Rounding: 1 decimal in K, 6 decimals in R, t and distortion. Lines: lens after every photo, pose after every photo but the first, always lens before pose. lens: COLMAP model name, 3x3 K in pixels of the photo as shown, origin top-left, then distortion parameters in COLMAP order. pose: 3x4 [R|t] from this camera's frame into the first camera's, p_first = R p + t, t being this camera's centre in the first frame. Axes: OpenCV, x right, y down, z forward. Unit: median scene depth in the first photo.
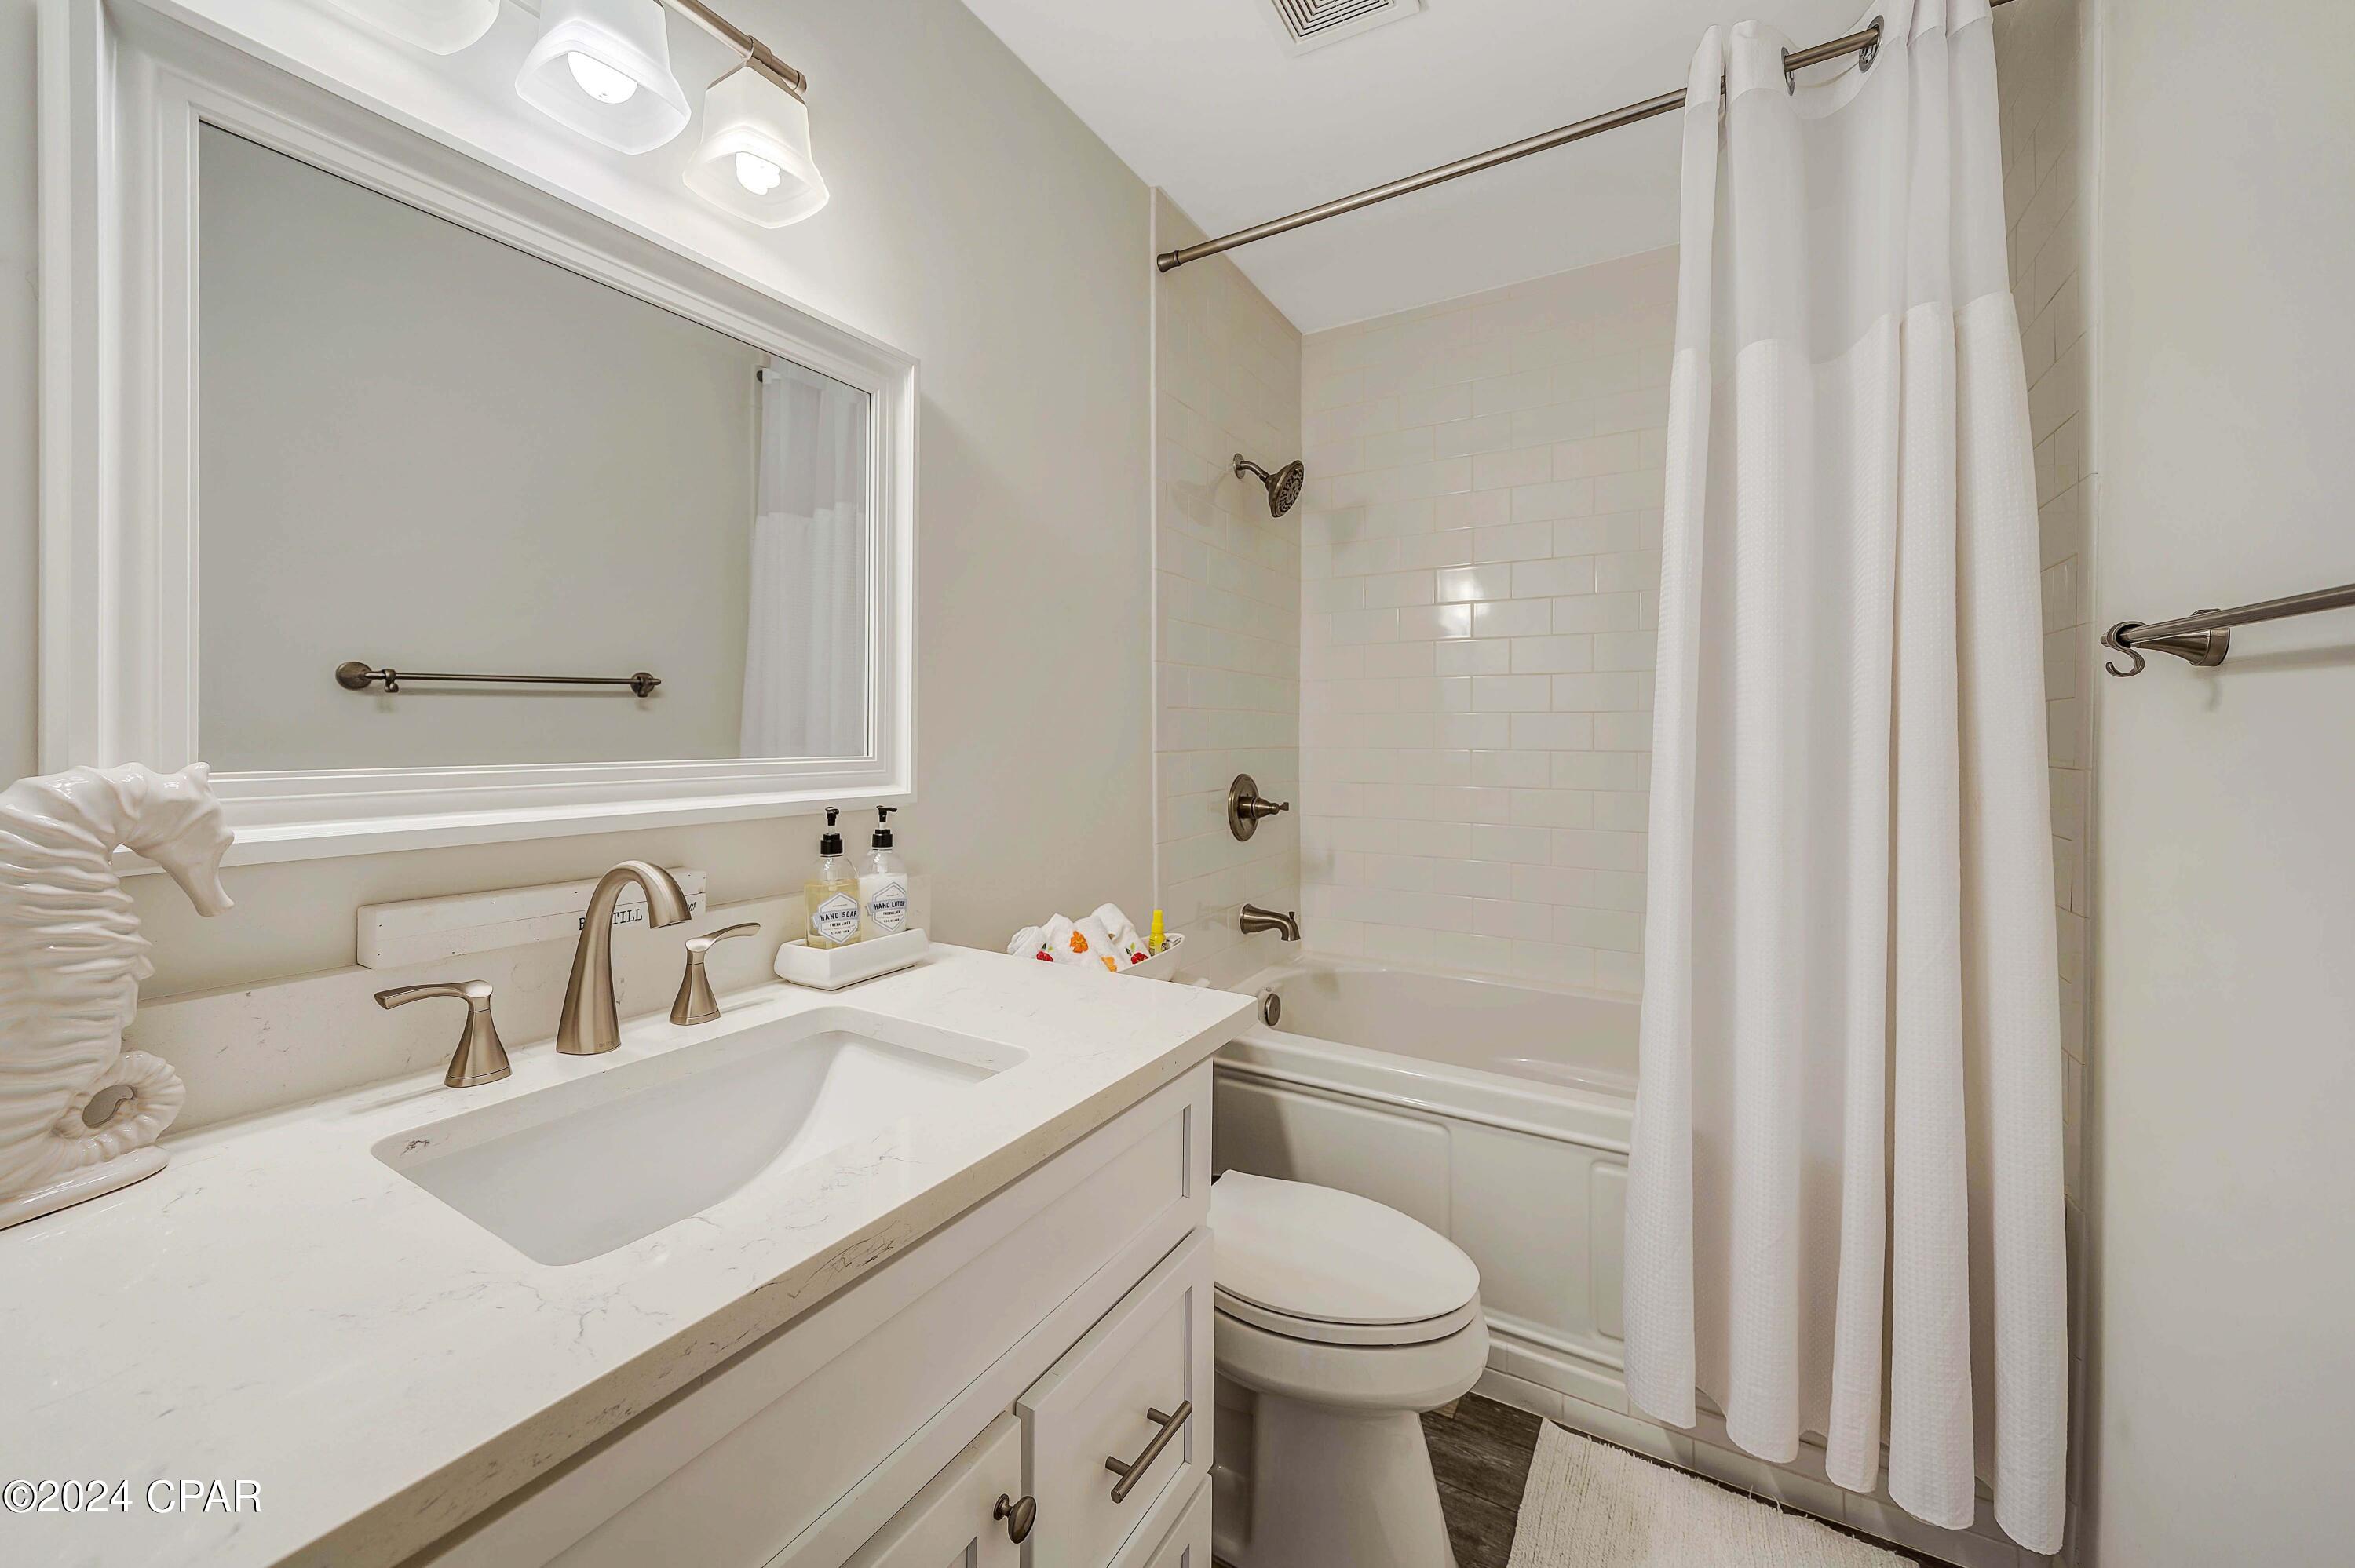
lens RADIAL K [[890.9, 0, 1153.0], [0, 890.9, 737.6], [0, 0, 1]] dist [-0.000291, -0.005498]
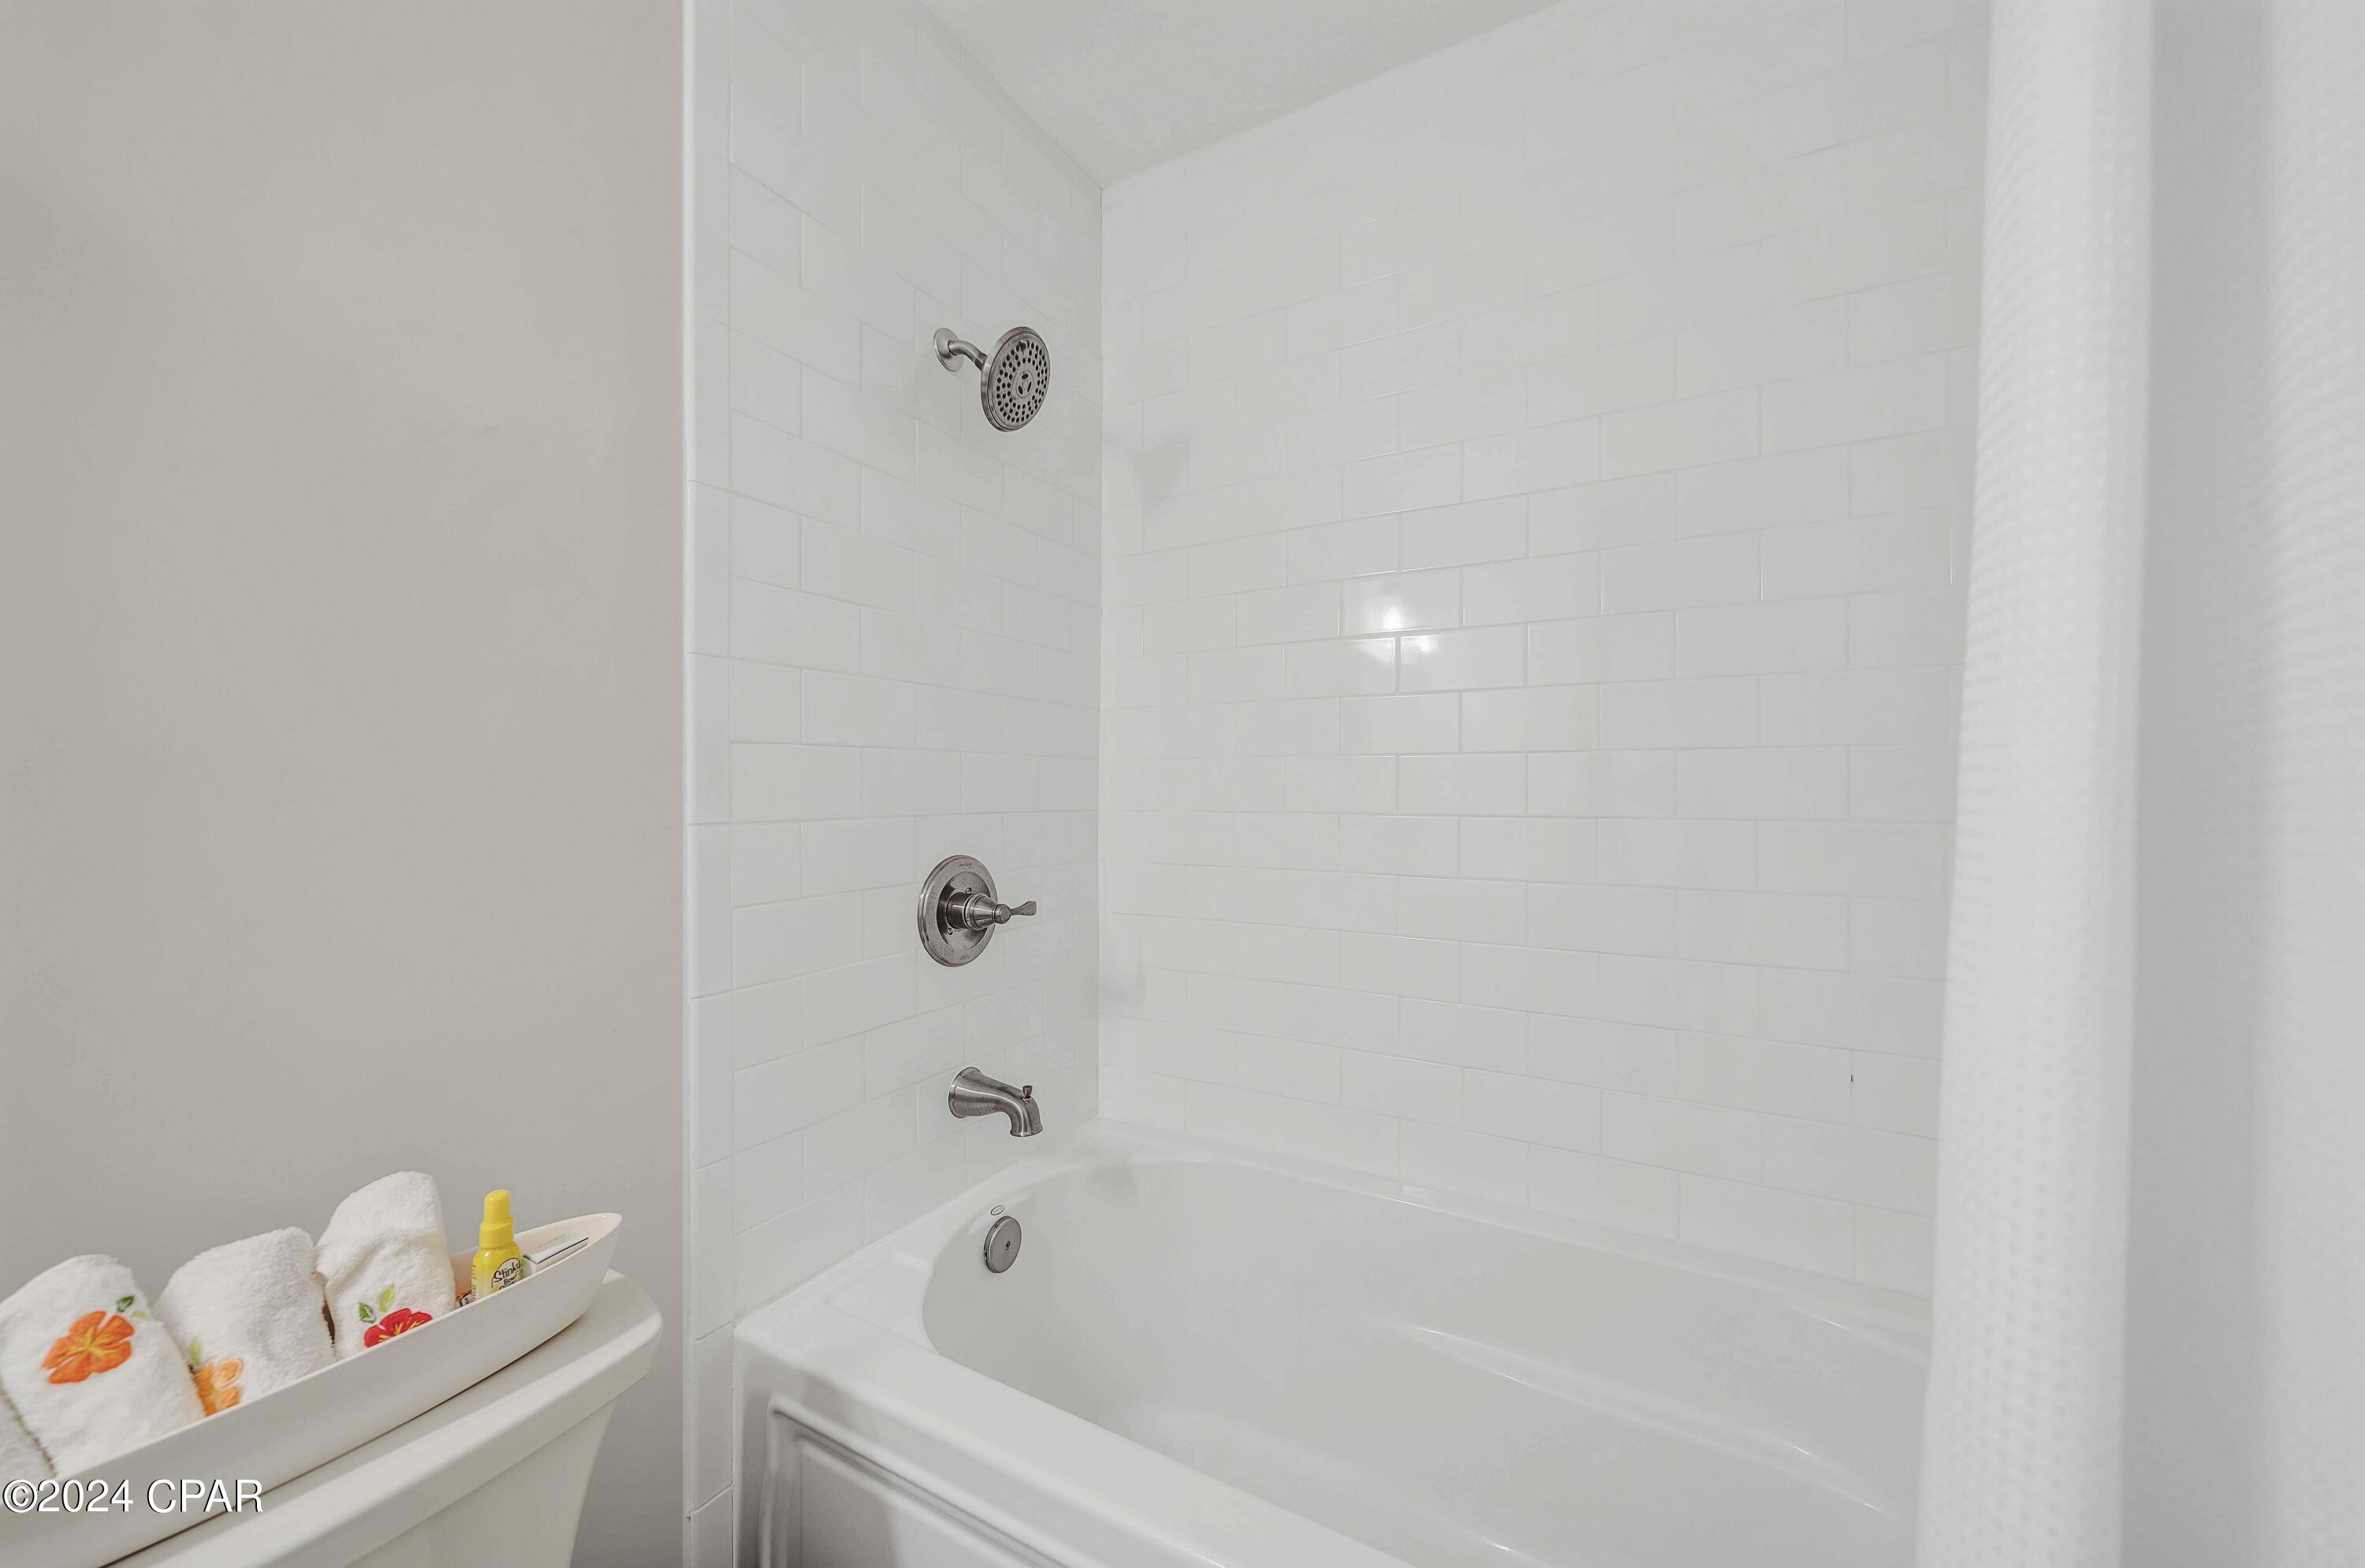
lens RADIAL K [[875.7, 0, 1171.4], [0, 875.7, 783.1], [0, 0, 1]] dist [-0.002220, -0.000295]
pose [[0.999712, 0.001015, 0.023985, 0.245604], [-0.000765, 0.999946, -0.010401, -0.002765], [-0.023994, 0.010379, 0.999658, 0.417127]]
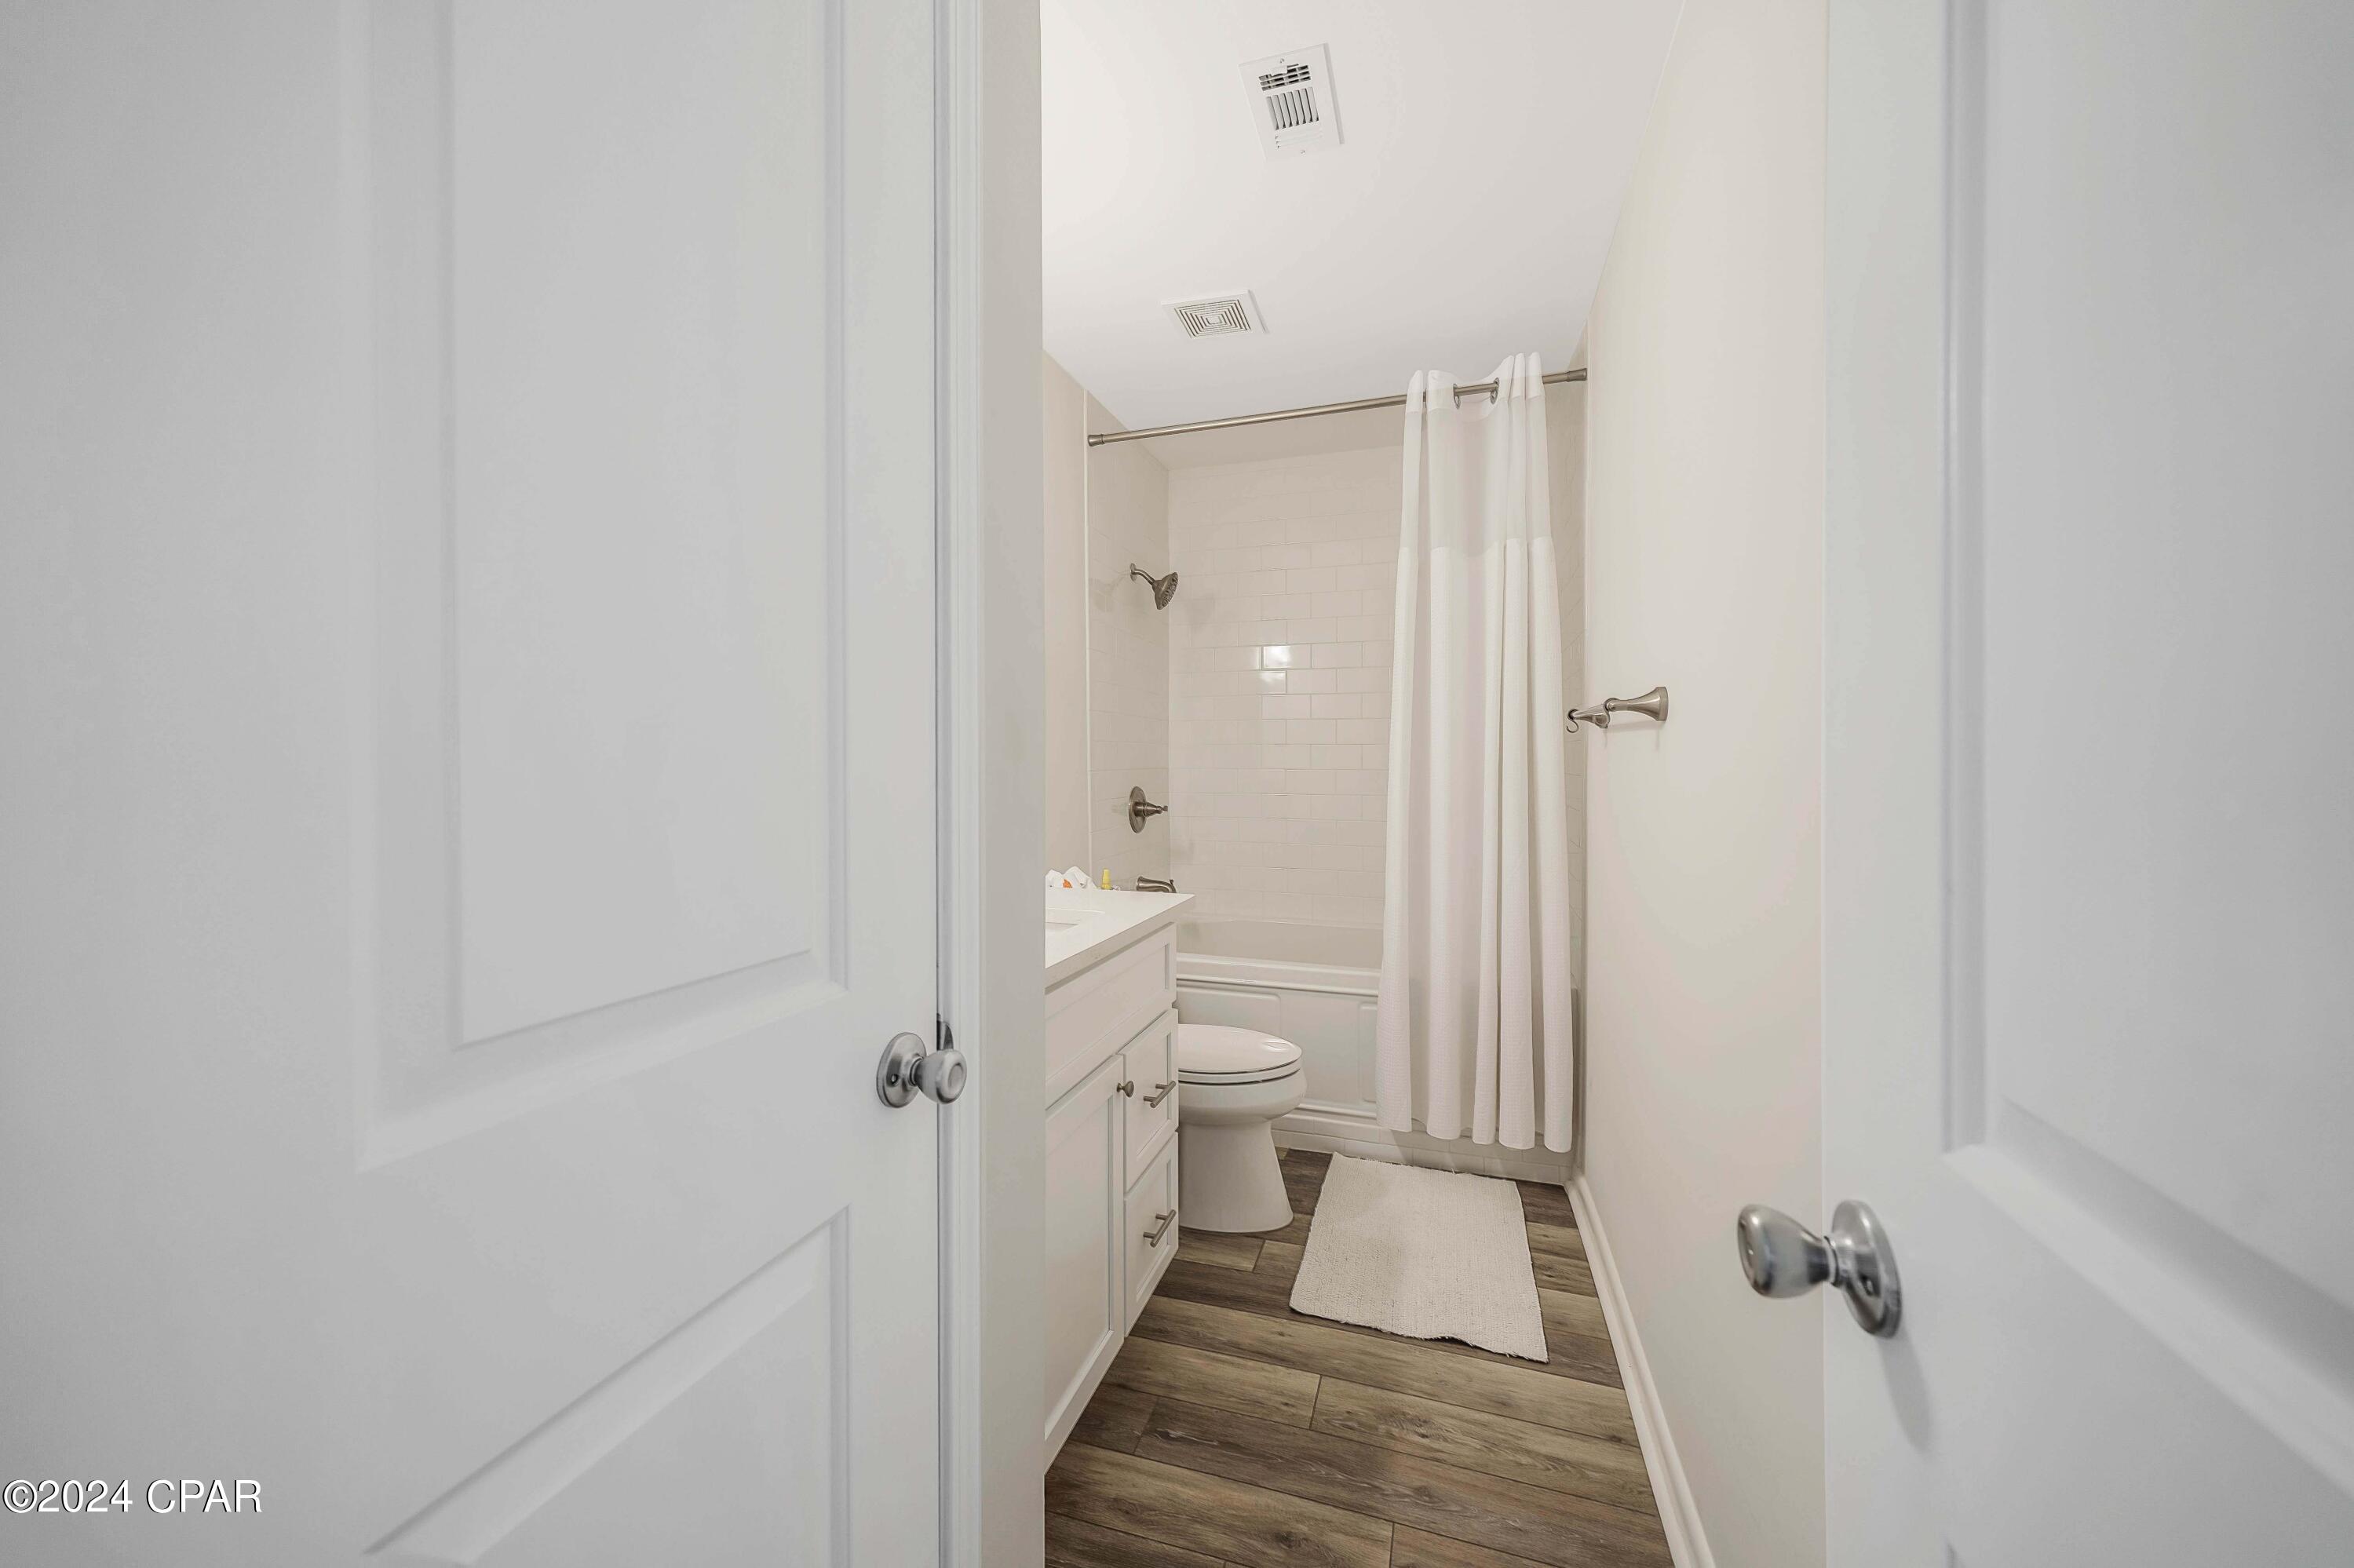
lens RADIAL K [[871.6, 0, 1166.0], [0, 871.6, 783.2], [0, 0, 1]] dist [-0.002220, -0.000295]
pose [[0.972433, -0.013141, 0.232814, -0.191329], [0.007651, 0.999671, 0.024471, 0.001655], [-0.233059, -0.022015, 0.972213, -0.403657]]
